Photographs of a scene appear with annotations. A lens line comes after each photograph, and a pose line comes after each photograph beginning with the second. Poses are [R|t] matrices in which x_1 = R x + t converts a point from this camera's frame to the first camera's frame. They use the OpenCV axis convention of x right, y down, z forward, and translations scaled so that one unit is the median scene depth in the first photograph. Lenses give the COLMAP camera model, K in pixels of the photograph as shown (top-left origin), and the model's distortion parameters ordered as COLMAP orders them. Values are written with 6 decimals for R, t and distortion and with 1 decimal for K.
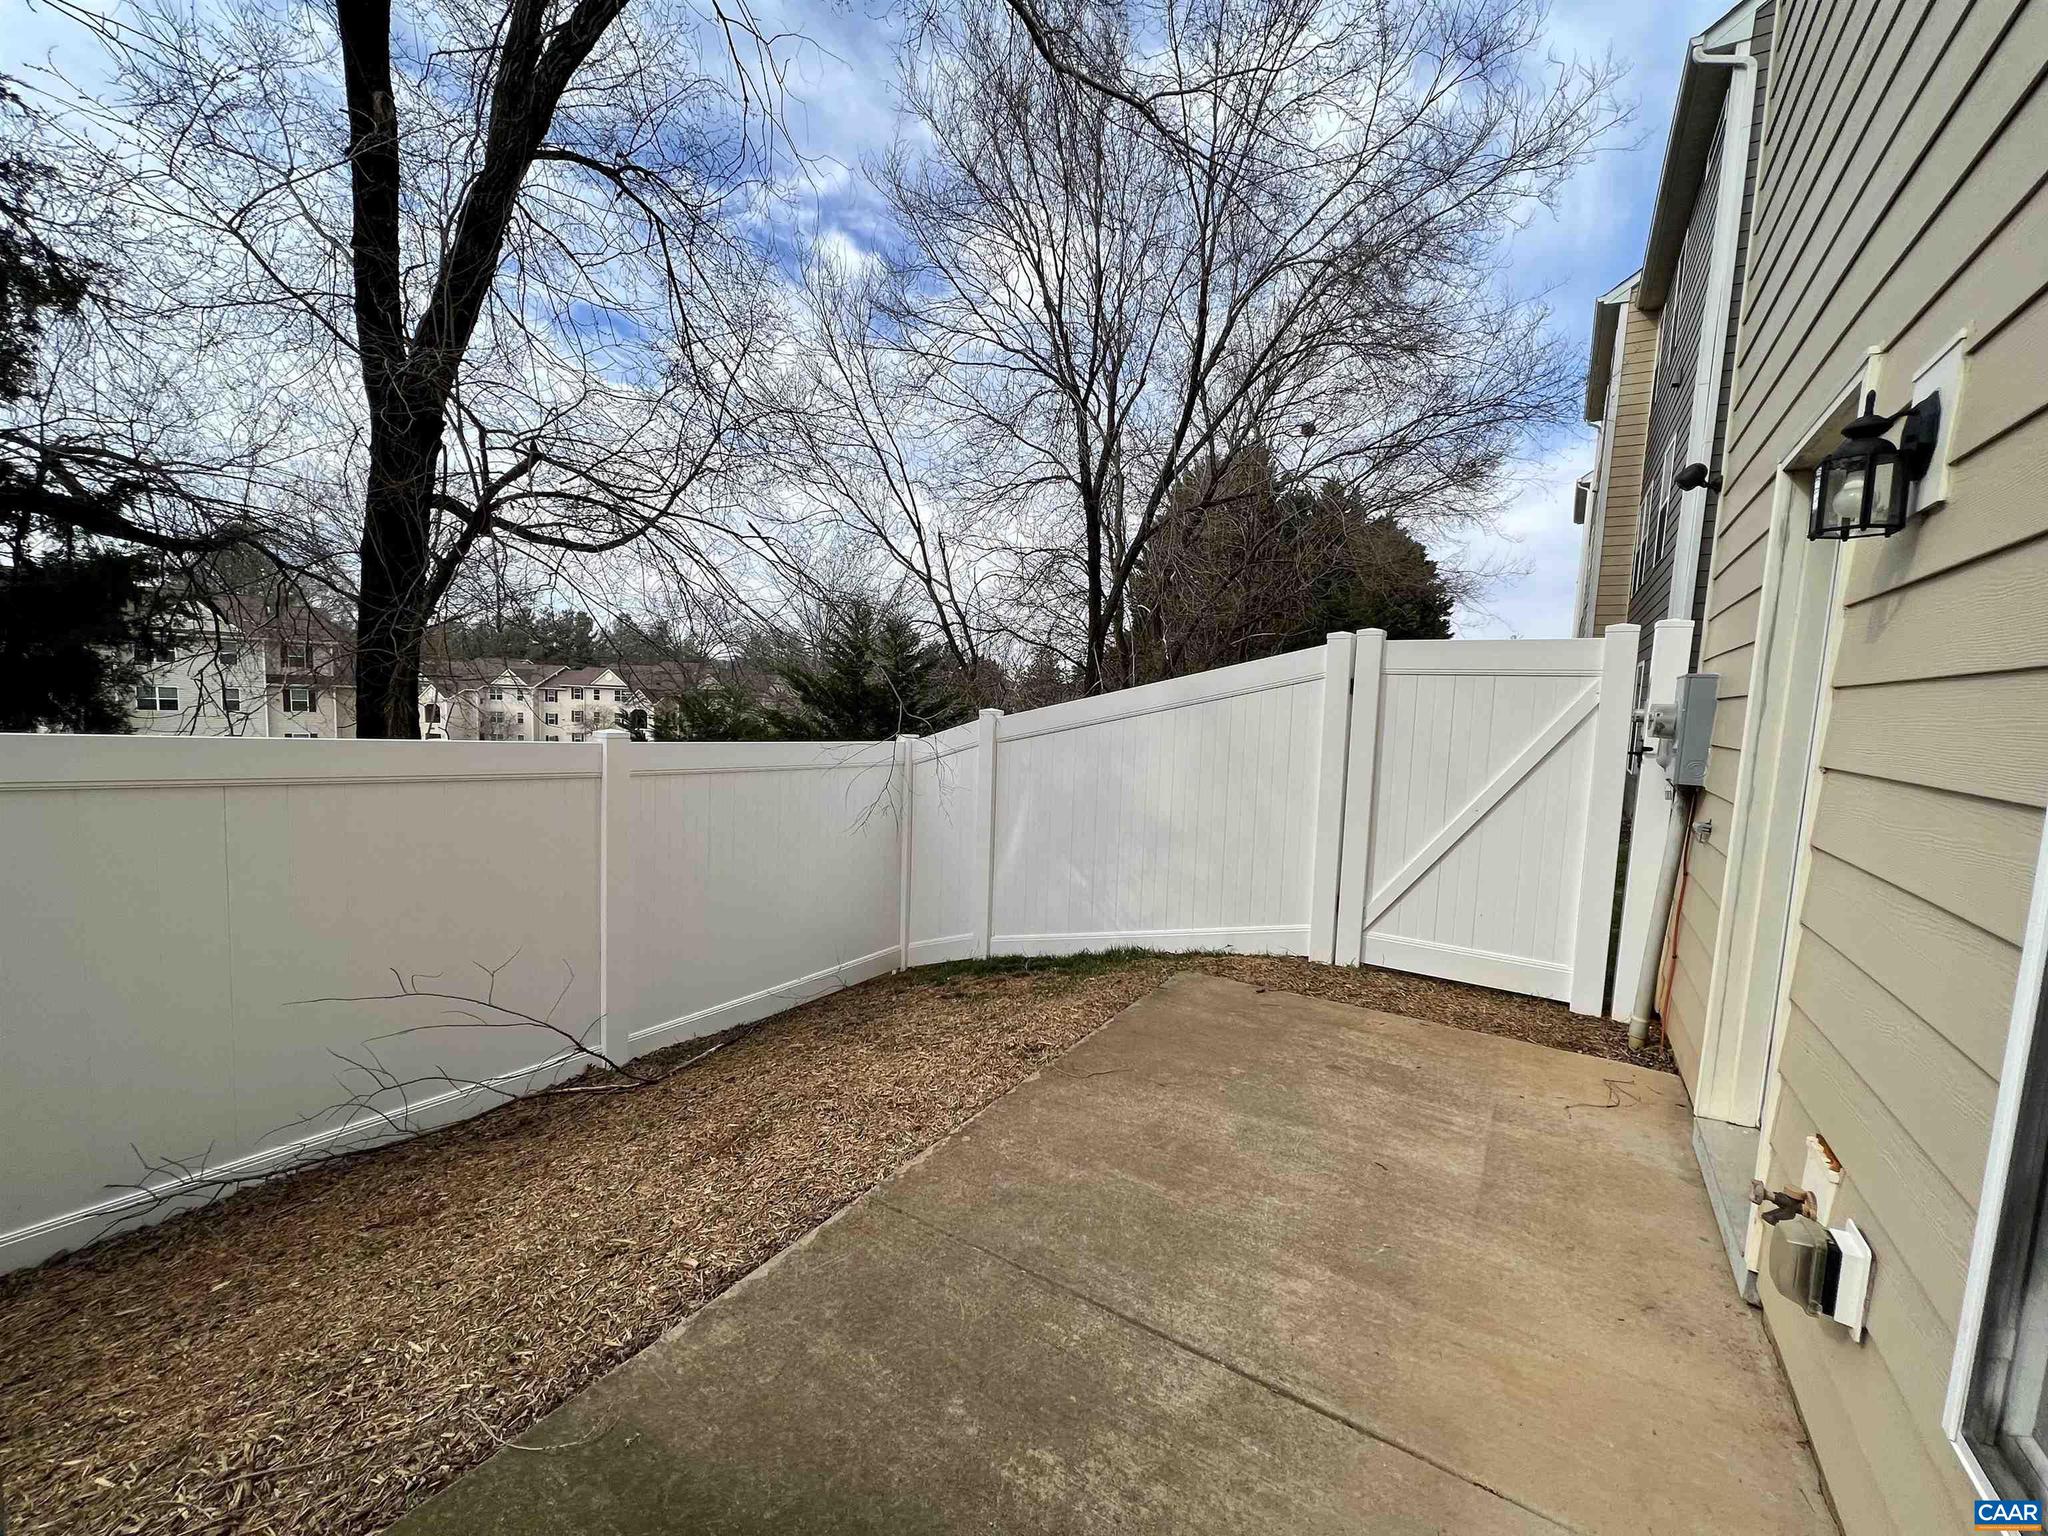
lens RADIAL K [[819.9, 0, 1029.8], [0, 819.9, 778.1], [0, 0, 1]] dist [0.000209, 0.000035]
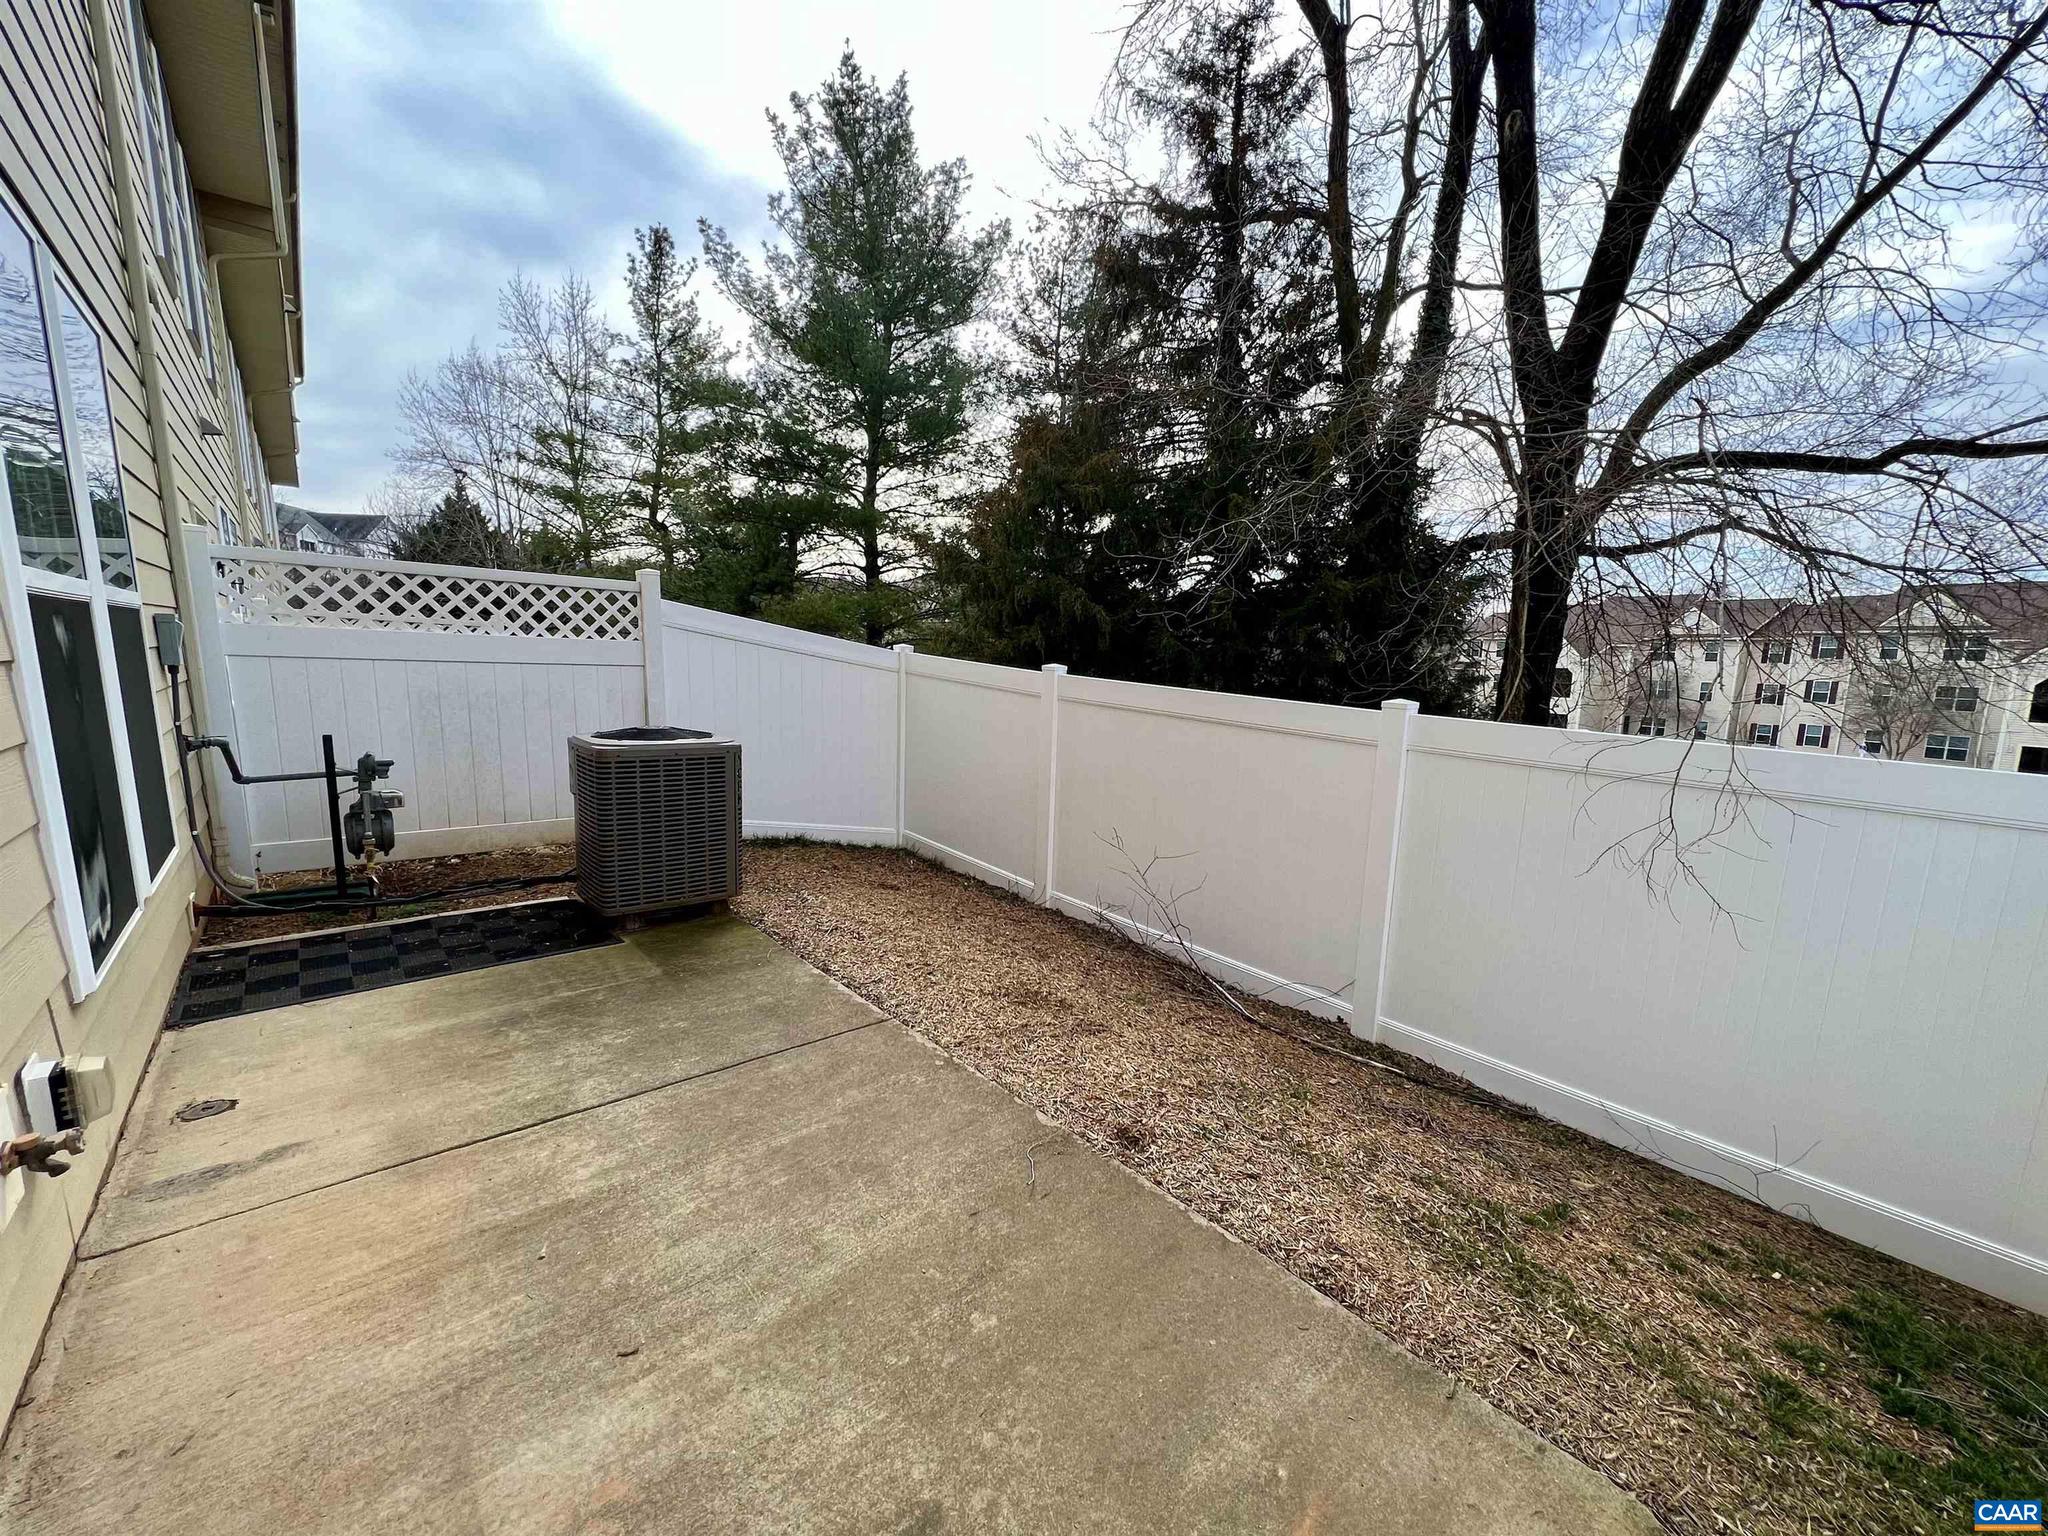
lens RADIAL K [[819.9, 0, 1029.6], [0, 819.9, 772.2], [0, 0, 1]] dist [0.000209, 0.000035]
pose [[-0.285785, 0.102069, -0.952843, 0.839611], [-0.125086, 0.981831, 0.142691, -0.093485], [0.950095, 0.159967, -0.267825, 1.299454]]
